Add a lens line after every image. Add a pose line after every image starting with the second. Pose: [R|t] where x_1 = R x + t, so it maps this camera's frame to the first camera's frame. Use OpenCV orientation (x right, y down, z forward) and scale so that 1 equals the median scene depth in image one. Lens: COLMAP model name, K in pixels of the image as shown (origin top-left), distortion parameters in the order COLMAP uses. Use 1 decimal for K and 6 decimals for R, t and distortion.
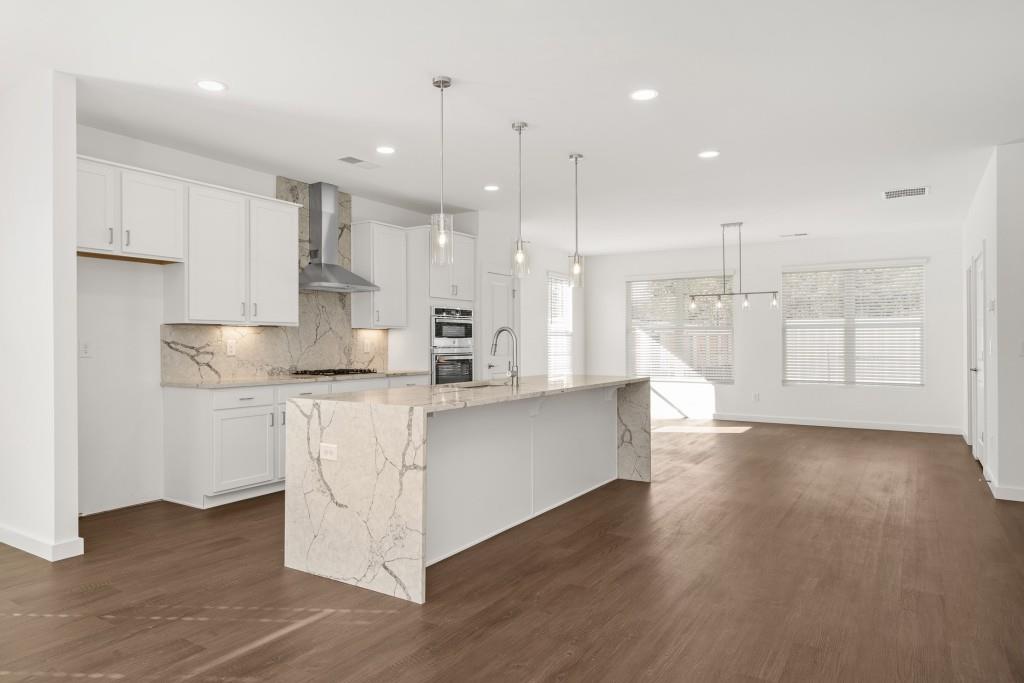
lens RADIAL K [[654.1, 0, 510.5], [0, 654.1, 338.5], [0, 0, 1]] dist [-0.005337, -0.002185]
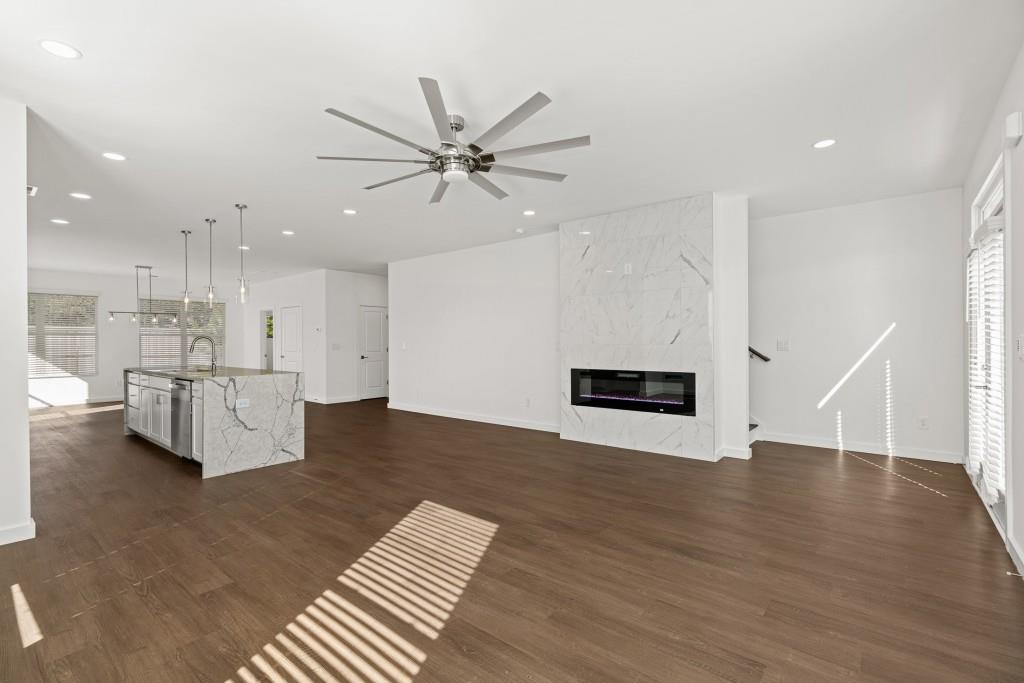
lens RADIAL K [[457.4, 0, 511.3], [0, 457.4, 340.7], [0, 0, 1]] dist [-0.000200, 0.000062]
pose [[0.124913, 0.003719, 0.992161, -1.467321], [-0.000061, 0.999993, -0.003740, -0.001760], [-0.992168, 0.000407, 0.124913, 0.071221]]
